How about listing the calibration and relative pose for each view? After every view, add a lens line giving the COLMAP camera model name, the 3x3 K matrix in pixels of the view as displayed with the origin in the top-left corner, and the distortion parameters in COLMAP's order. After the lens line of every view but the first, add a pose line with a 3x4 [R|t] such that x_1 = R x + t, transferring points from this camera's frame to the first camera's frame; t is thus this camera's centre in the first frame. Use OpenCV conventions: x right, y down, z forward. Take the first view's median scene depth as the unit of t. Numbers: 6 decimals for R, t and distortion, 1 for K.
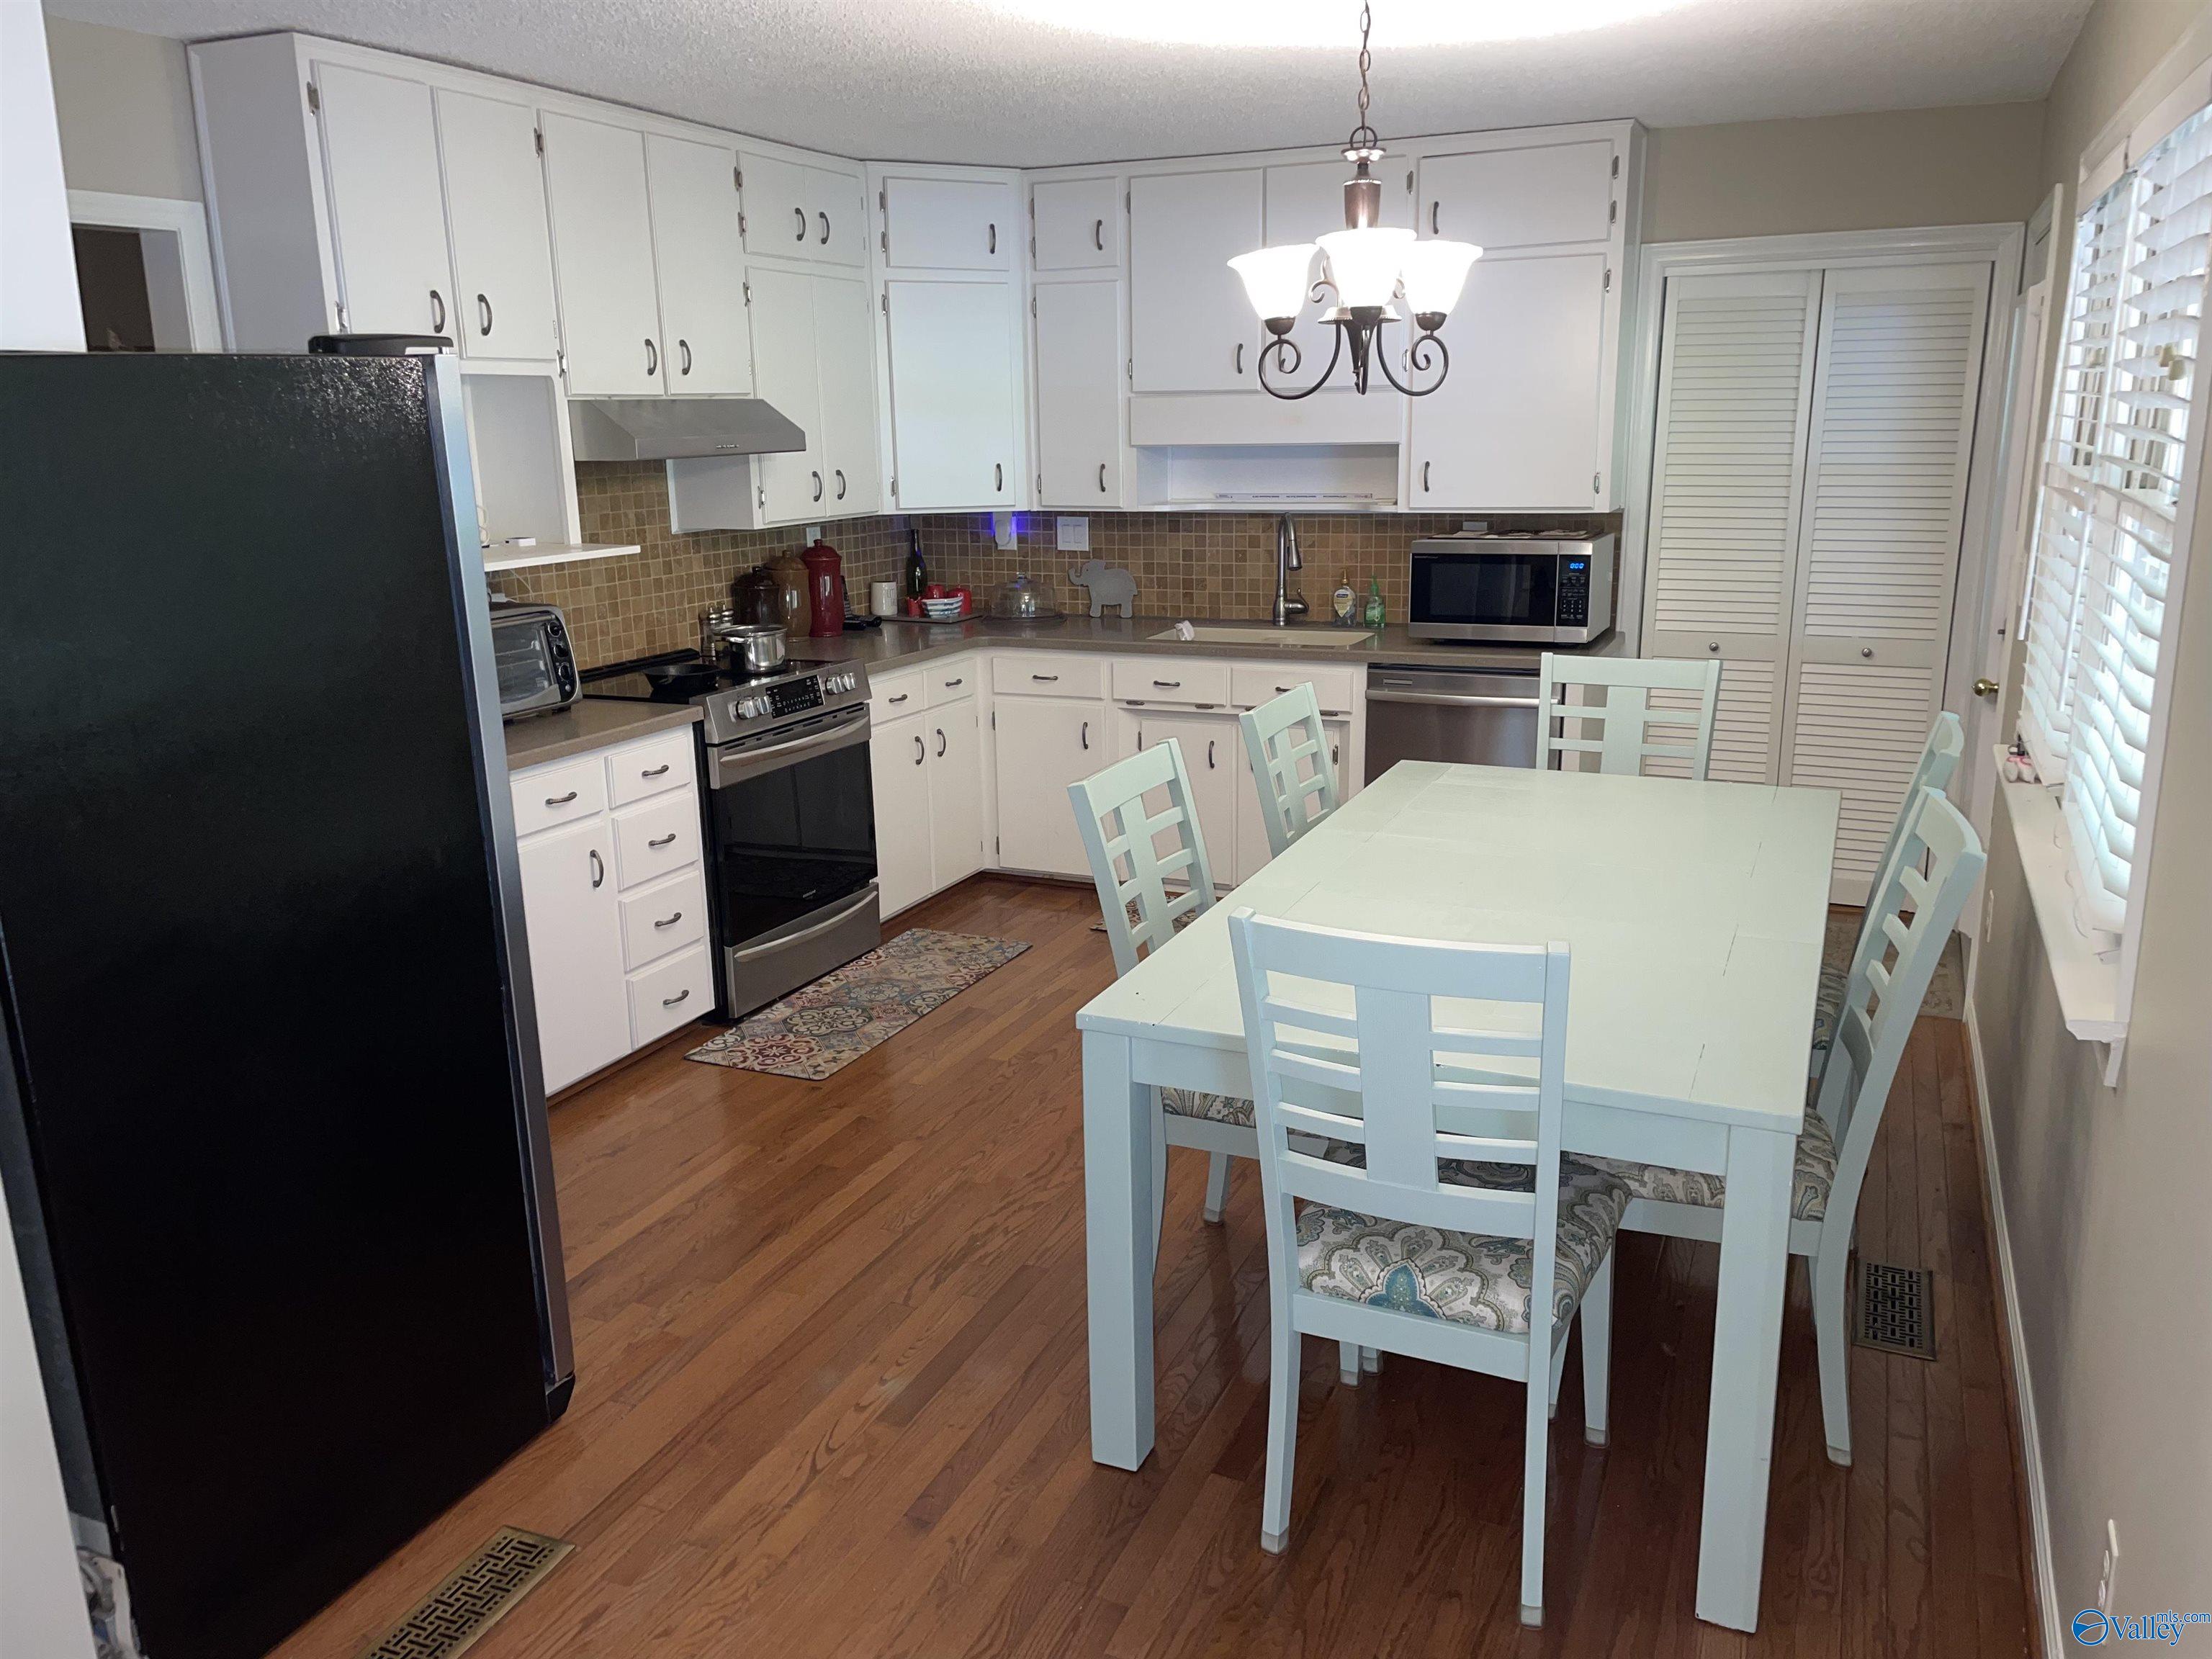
lens RADIAL K [[1688.9, 0, 1116.8], [0, 1688.9, 839.4], [0, 0, 1]] dist [0.079809, -0.091160]
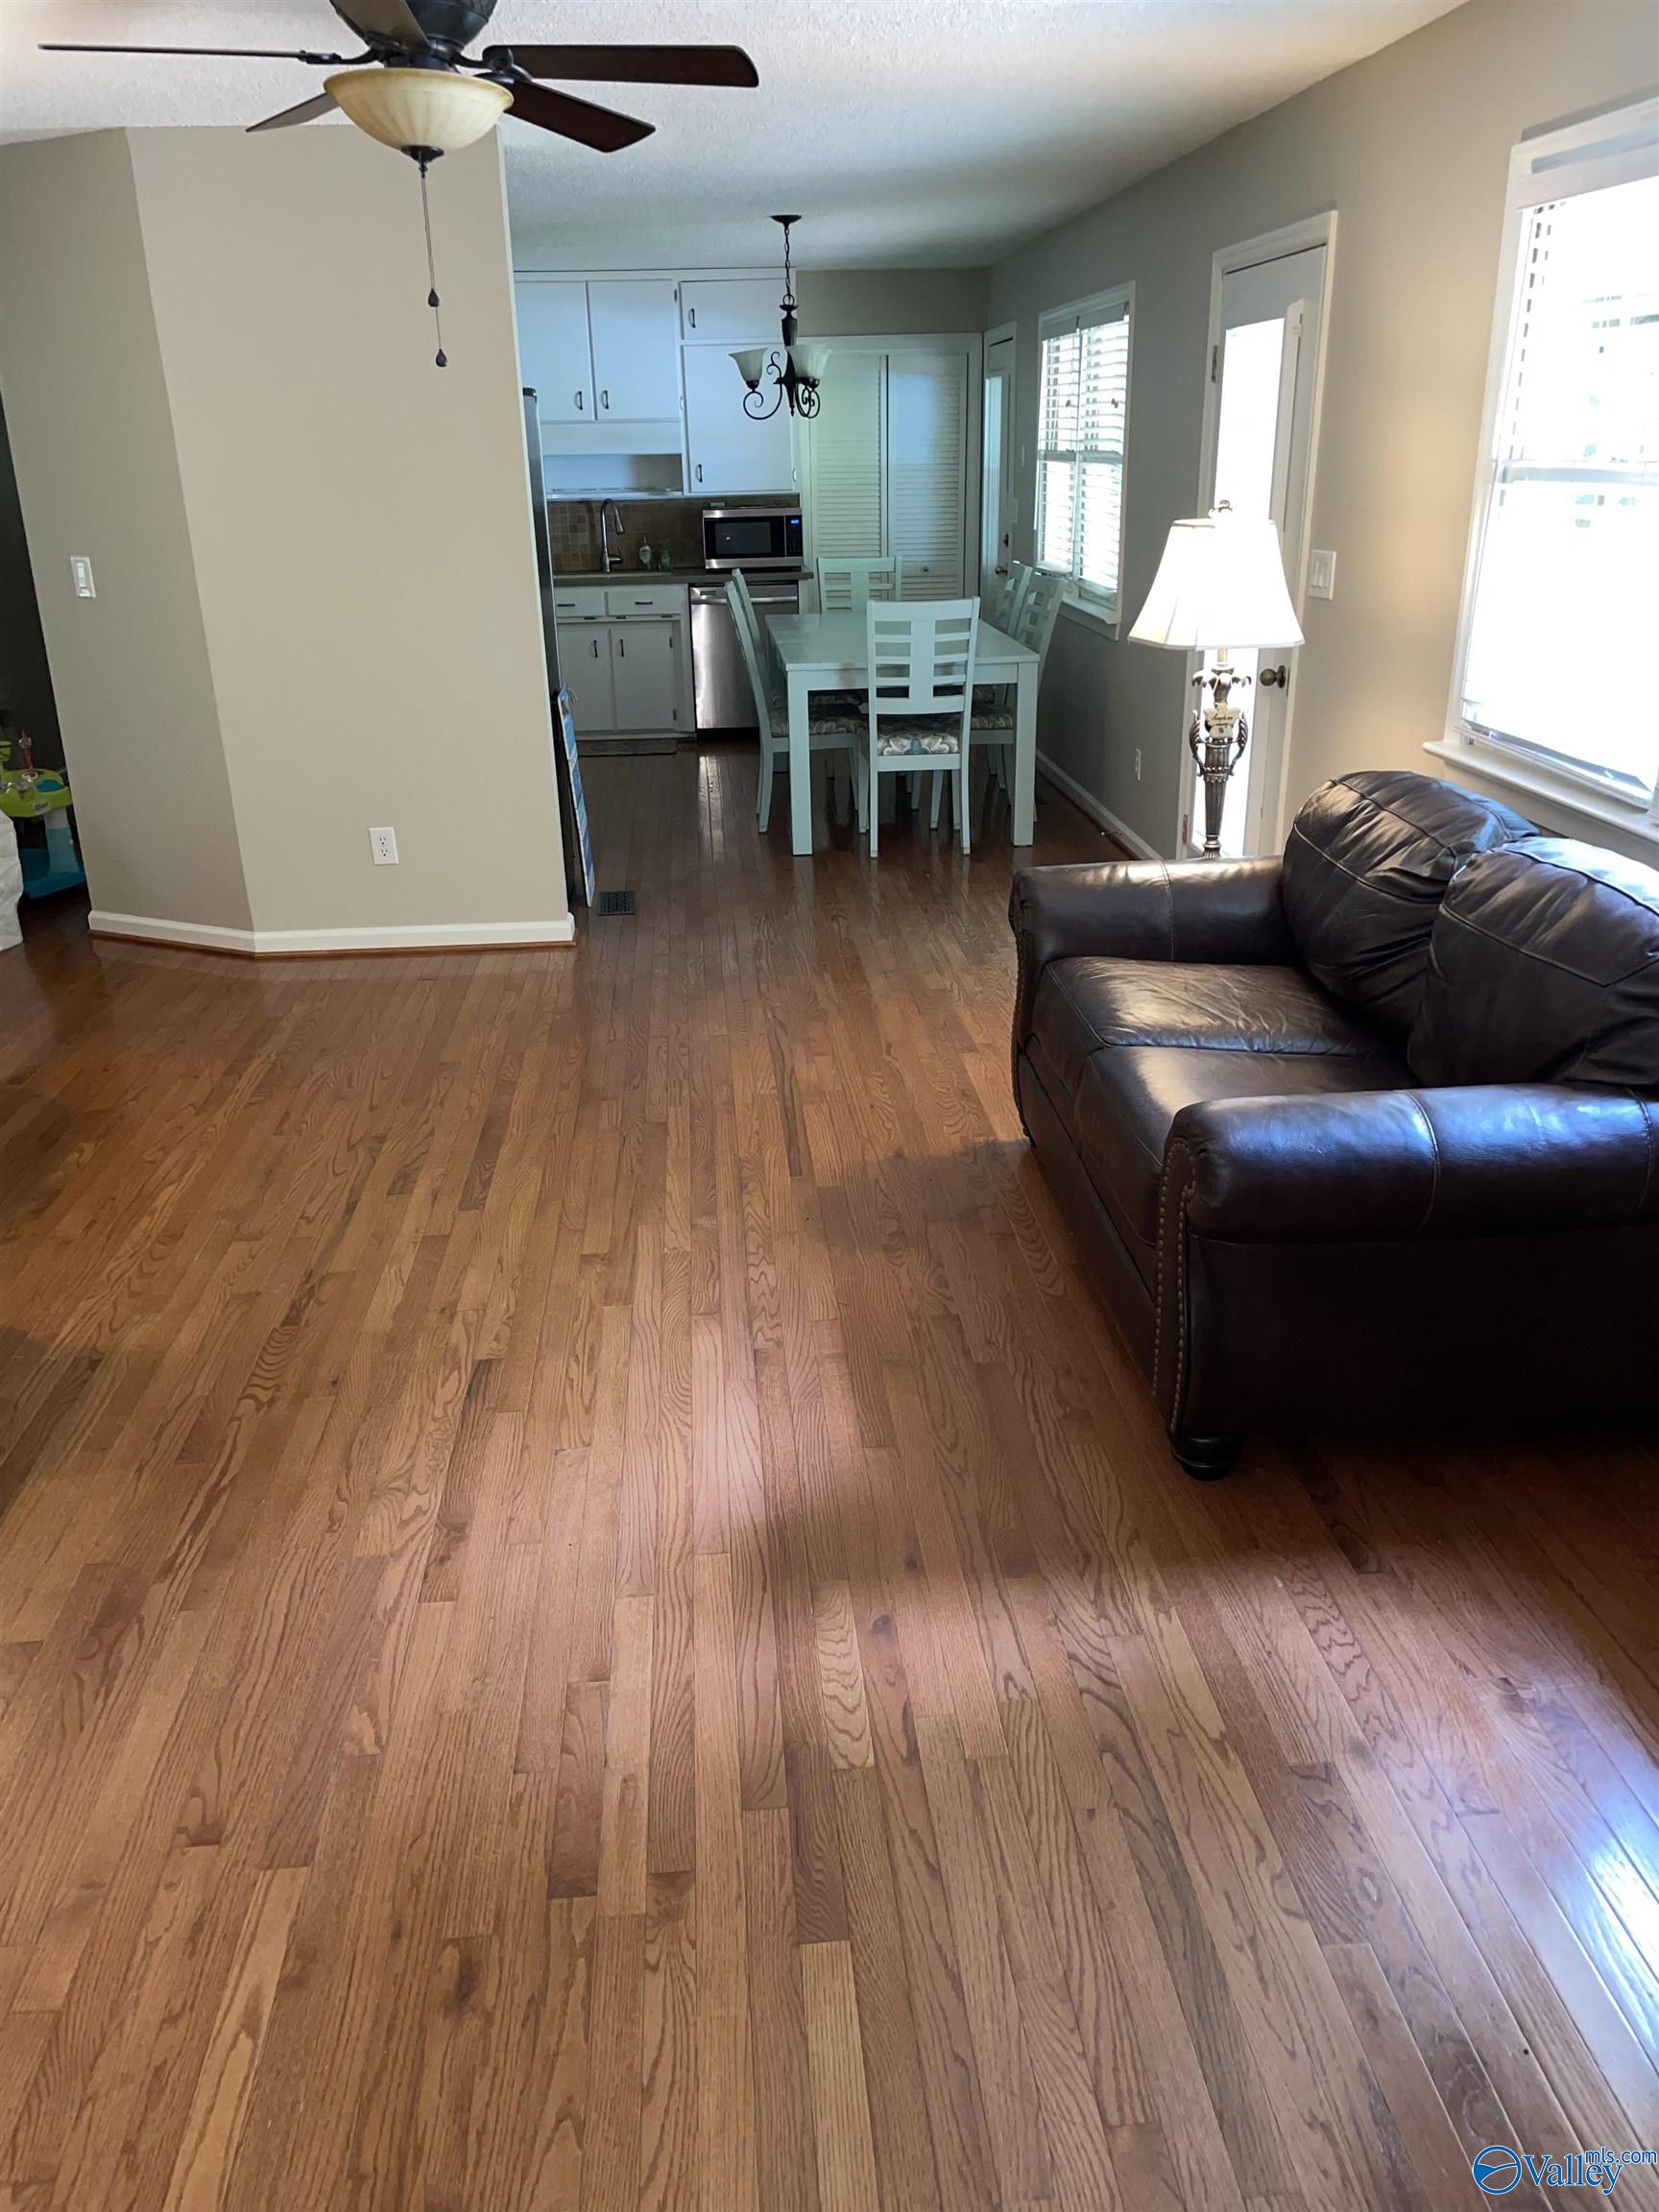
lens RADIAL K [[1688.9, 0, 824.2], [0, 1688.9, 1106.9], [0, 0, 1]] dist [0.079809, -0.091160]
pose [[0.887184, -0.171588, 0.428324, -0.856580], [0.122162, 0.982506, 0.140564, 0.293437], [-0.444950, -0.072381, 0.892626, -1.001171]]
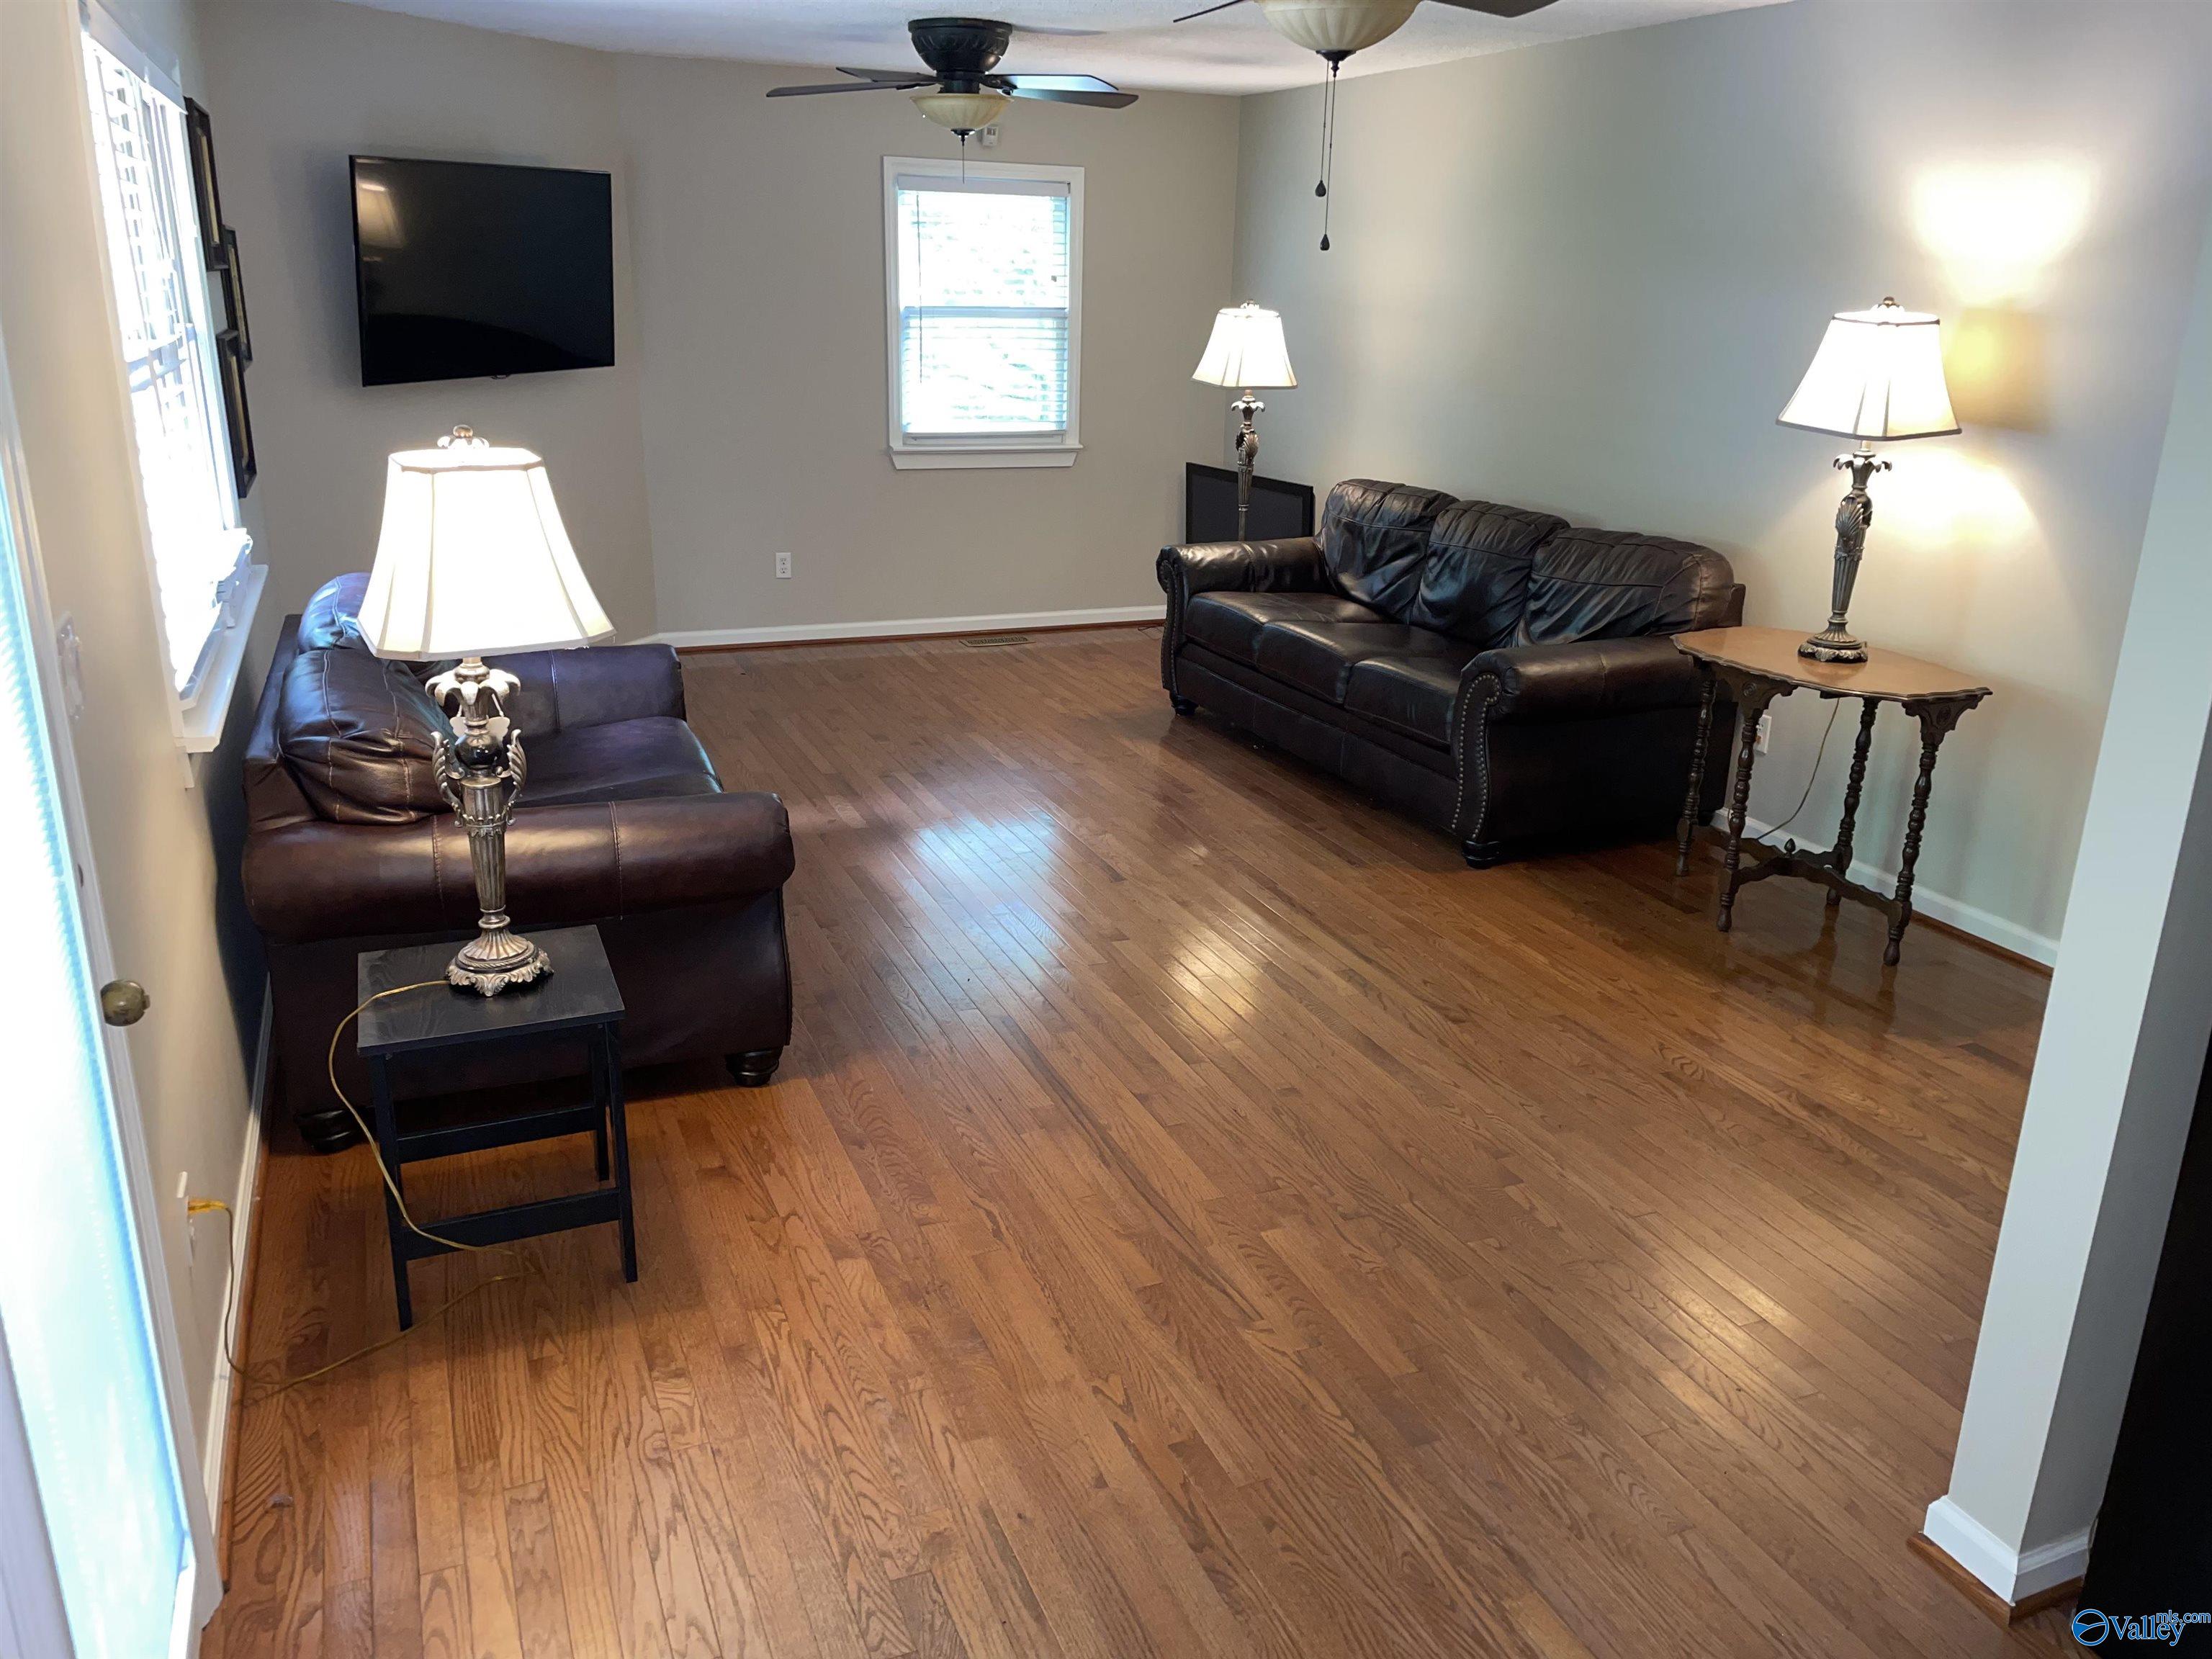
lens RADIAL K [[1688.9, 0, 1113.2], [0, 1688.9, 827.7], [0, 0, 1]] dist [0.079809, -0.091160]
pose [[-0.700099, 0.221109, -0.678949, 0.258585], [-0.186298, 0.861354, 0.472613, -0.156025], [0.689314, 0.457363, -0.561841, 0.586405]]
